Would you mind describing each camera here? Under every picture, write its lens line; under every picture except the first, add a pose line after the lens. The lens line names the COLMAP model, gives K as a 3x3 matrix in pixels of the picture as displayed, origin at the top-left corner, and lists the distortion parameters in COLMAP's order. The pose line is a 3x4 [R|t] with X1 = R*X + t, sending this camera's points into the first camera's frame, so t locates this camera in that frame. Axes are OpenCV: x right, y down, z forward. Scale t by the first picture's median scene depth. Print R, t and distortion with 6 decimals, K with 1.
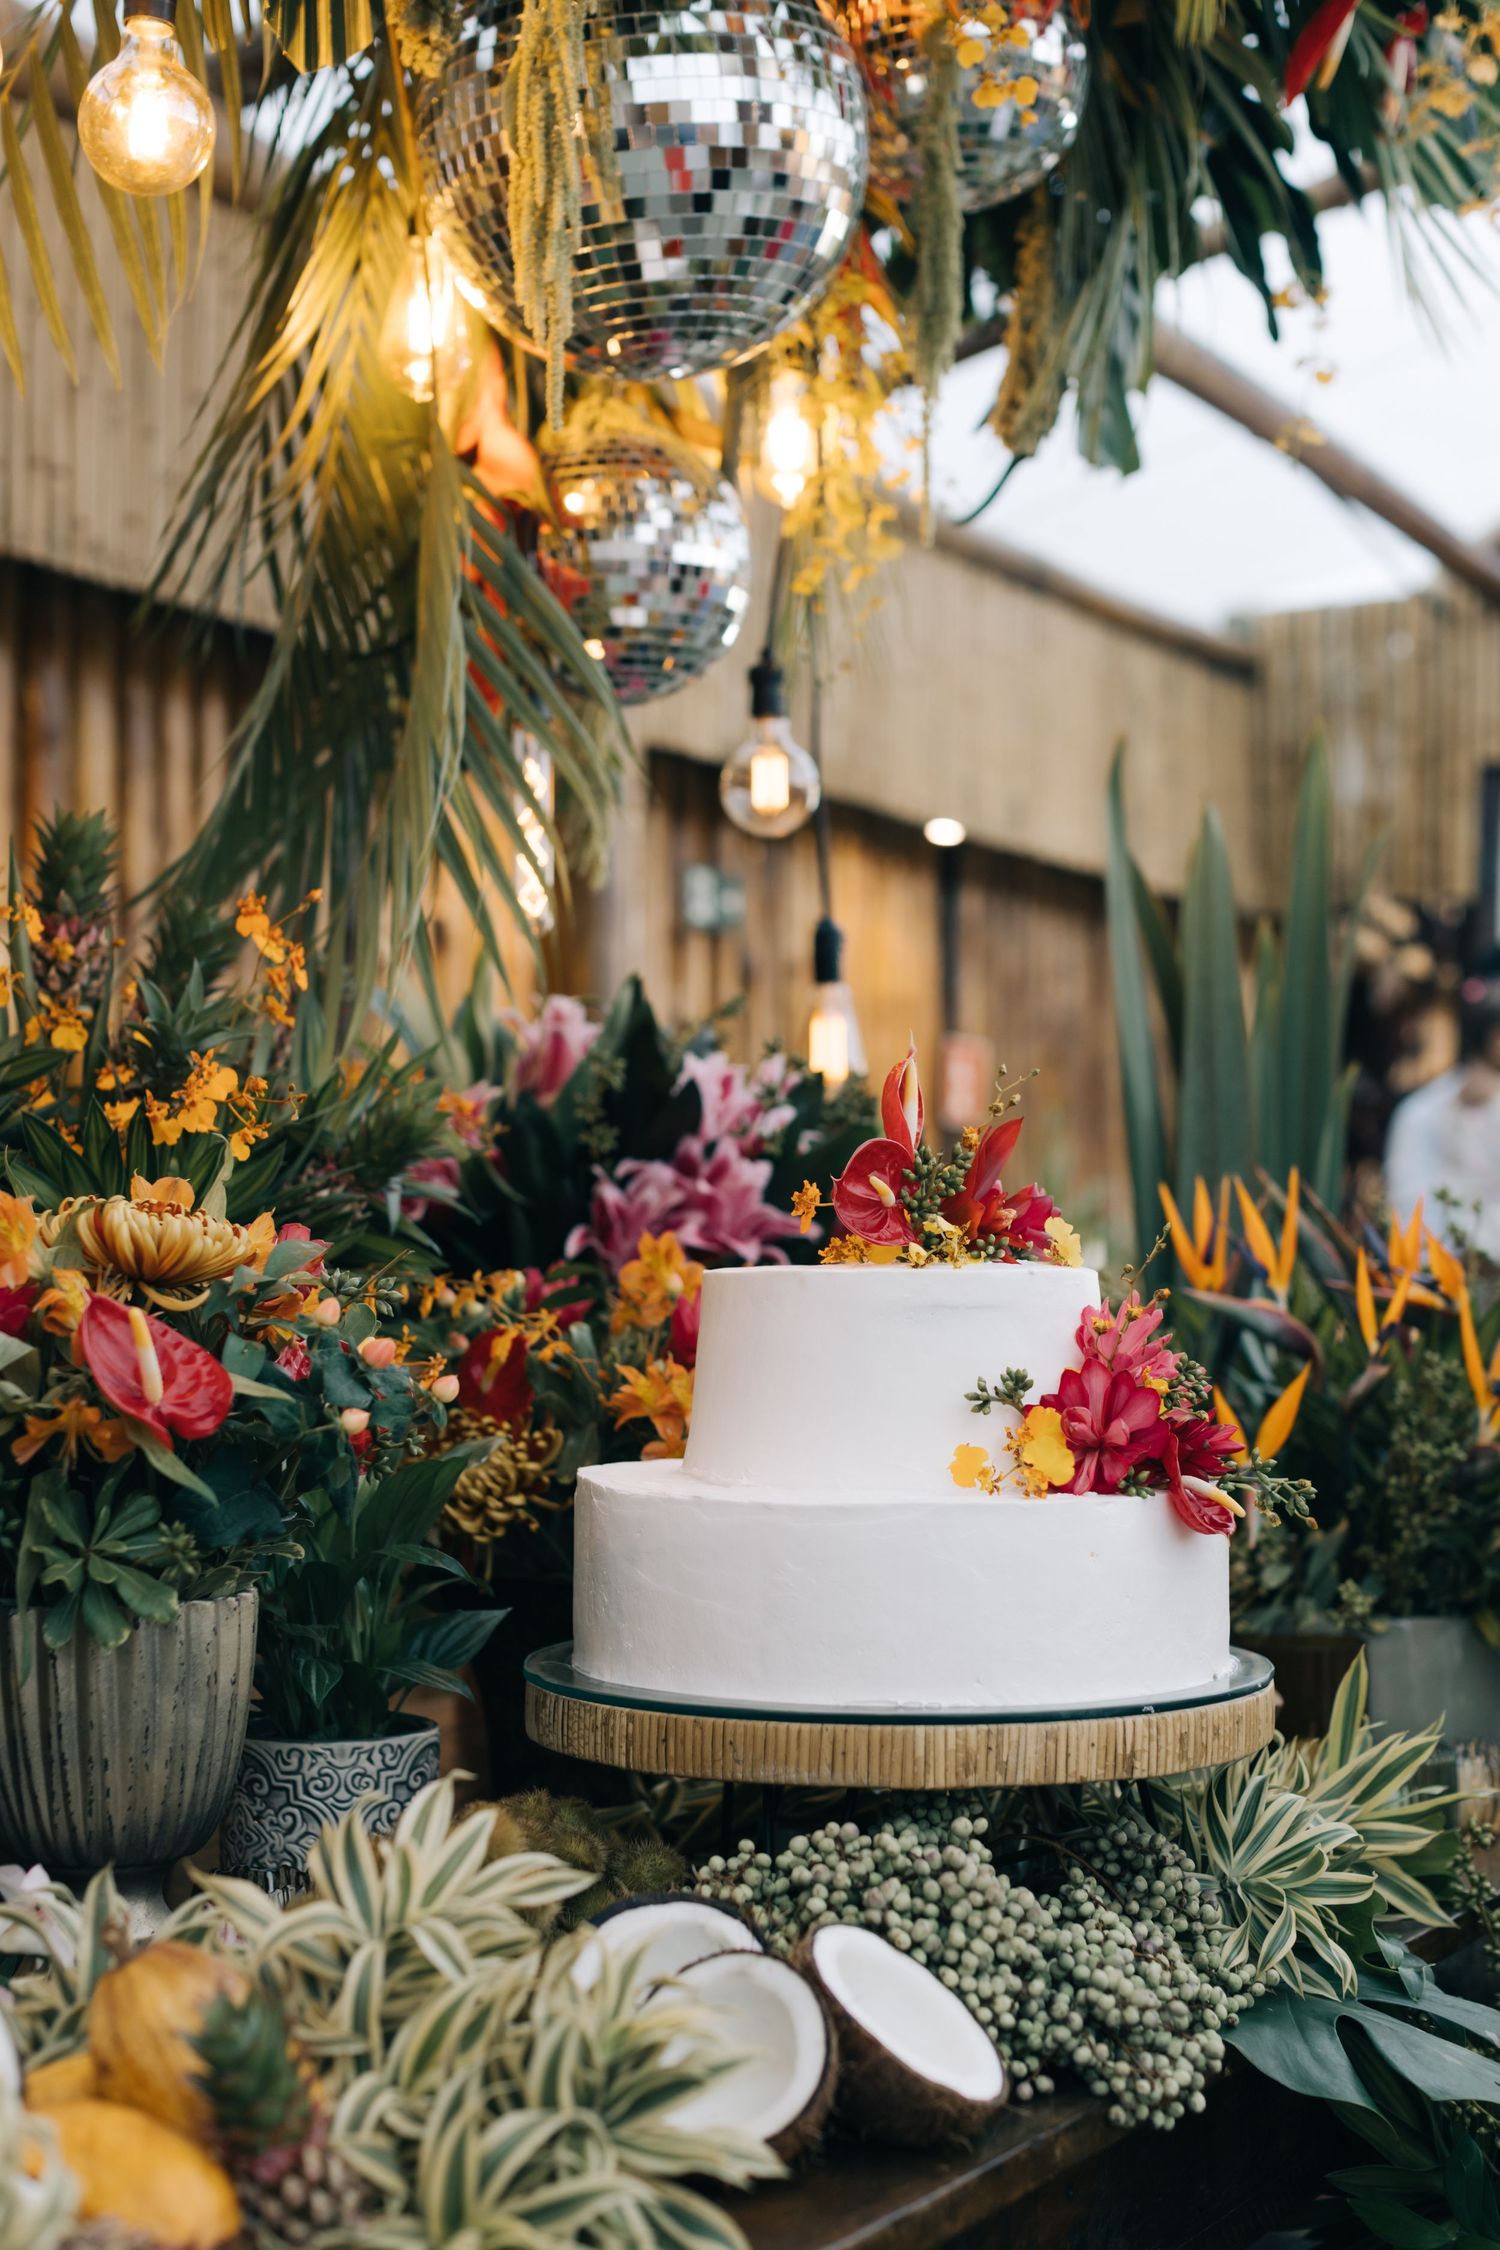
lens RADIAL K [[3268.5, 0, 750.0], [0, 3268.5, 1125.0], [0, 0, 1]] dist [-0.023531, 0.081410]
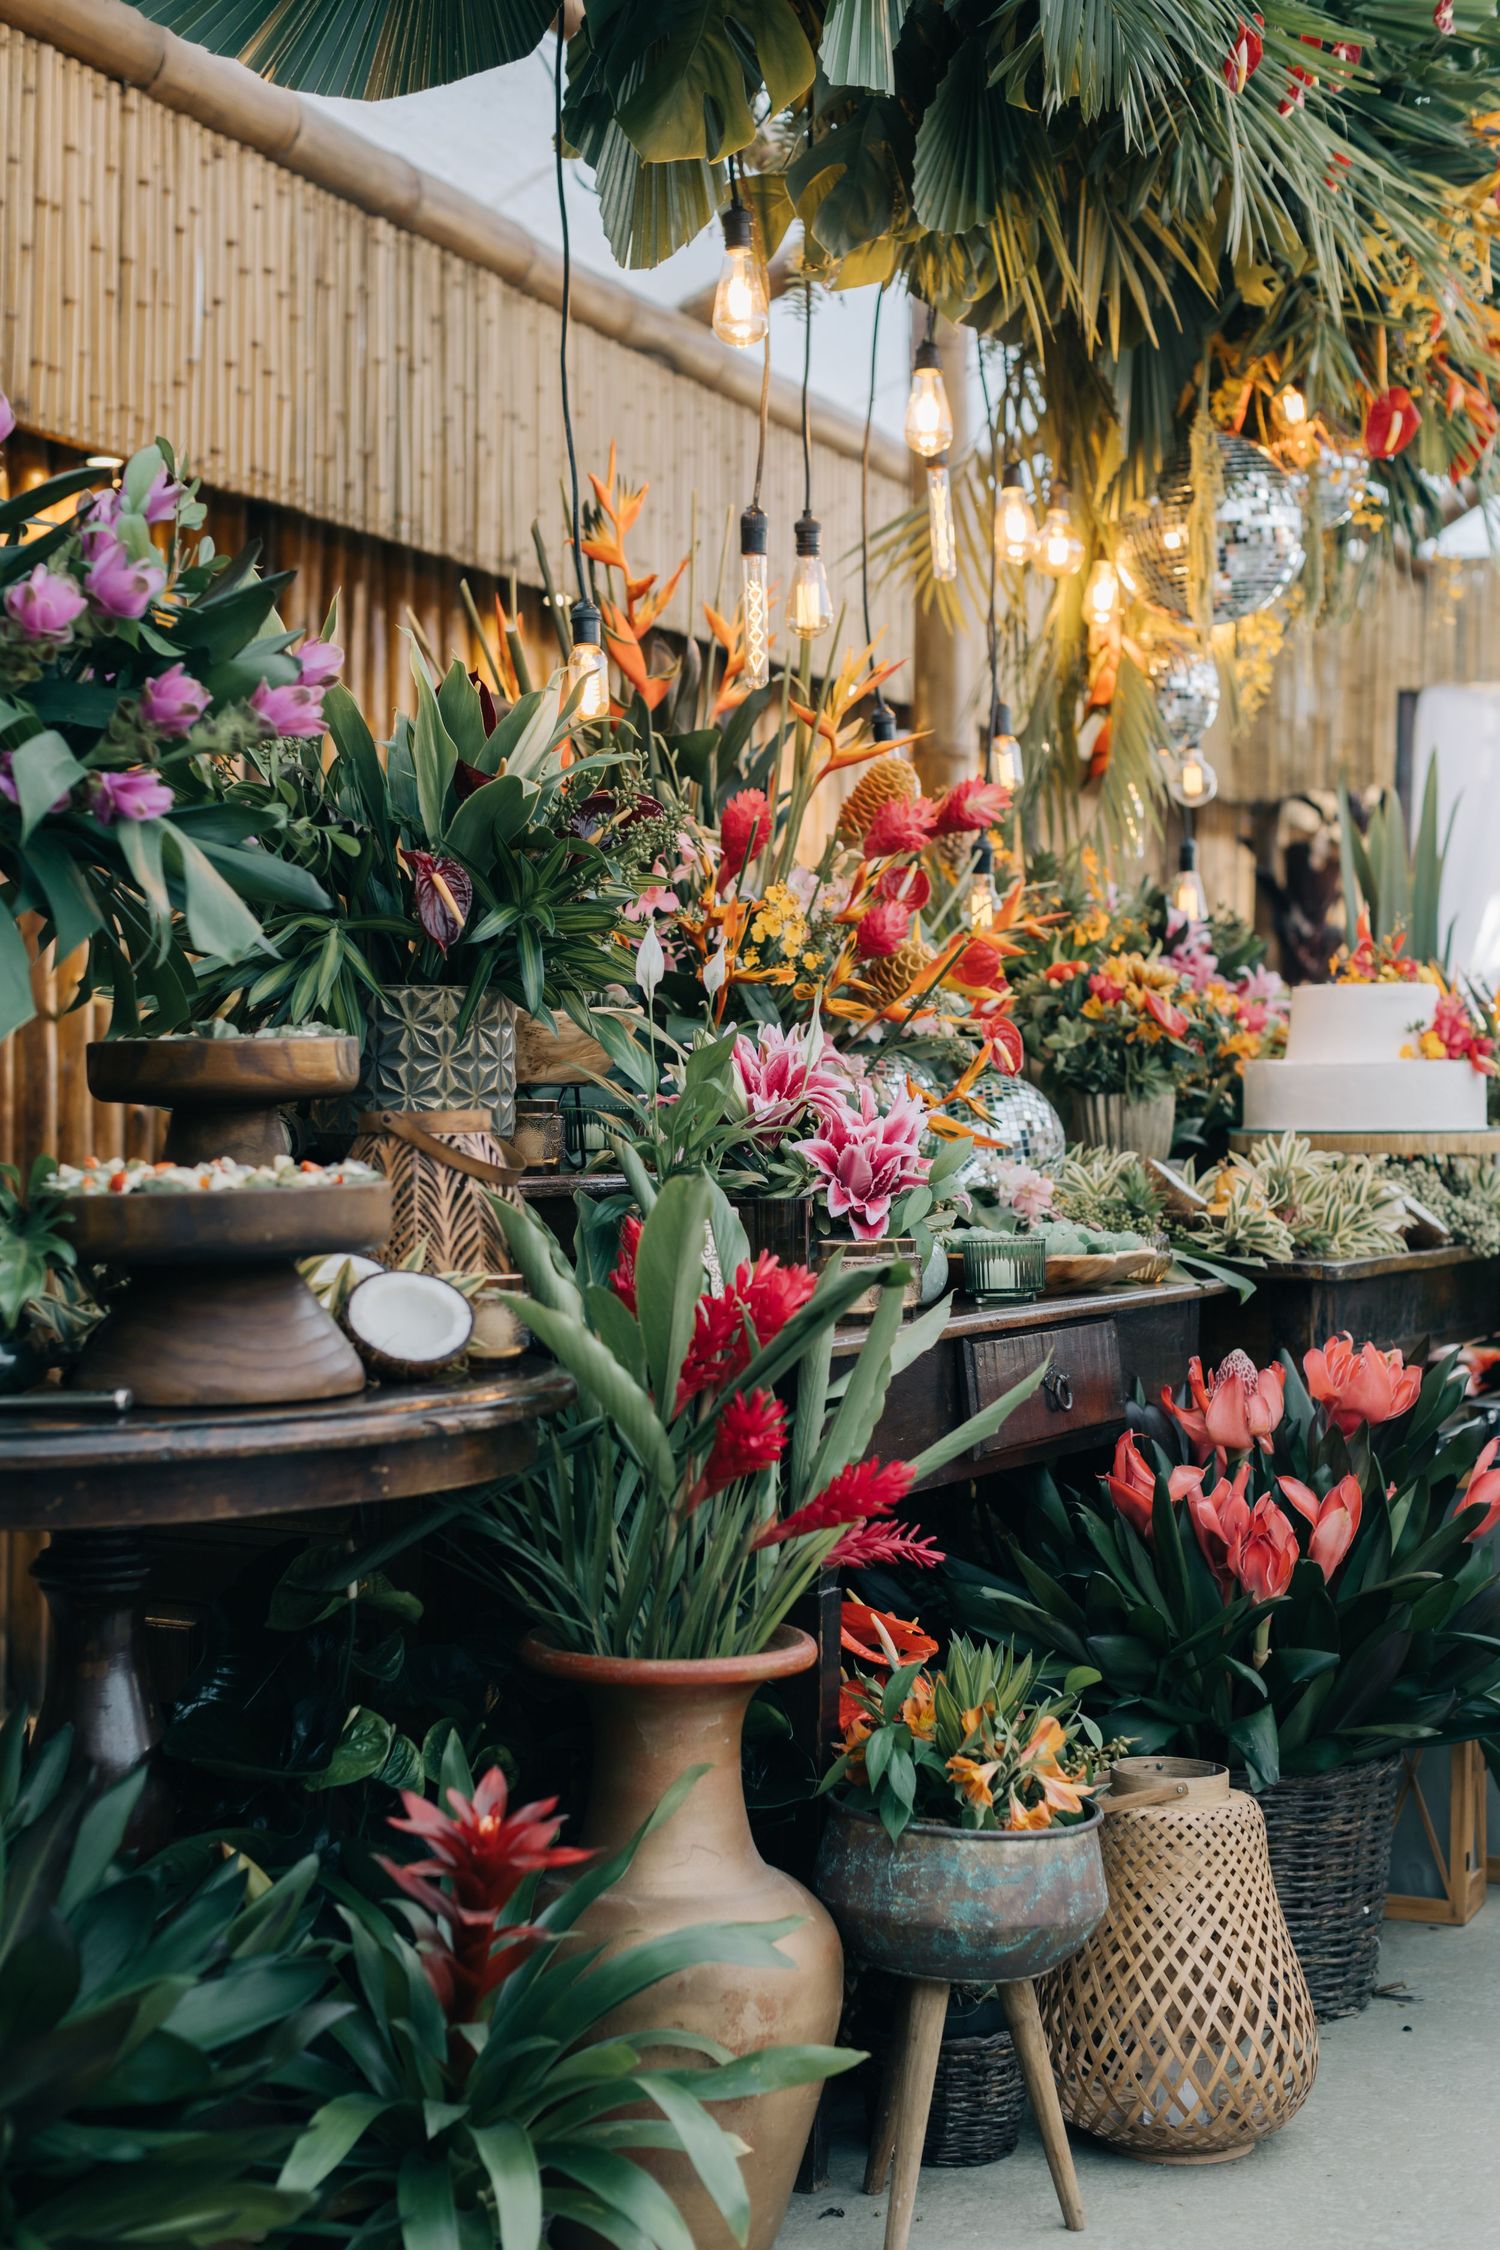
lens RADIAL K [[3268.5, 0, 750.0], [0, 3268.5, 1125.0], [0, 0, 1]] dist [-0.023531, 0.081410]
pose [[0.998006, -0.010892, 0.062171, -0.698033], [0.007922, 0.998825, 0.047819, 0.025084], [-0.062619, -0.047232, 0.996919, -1.874415]]
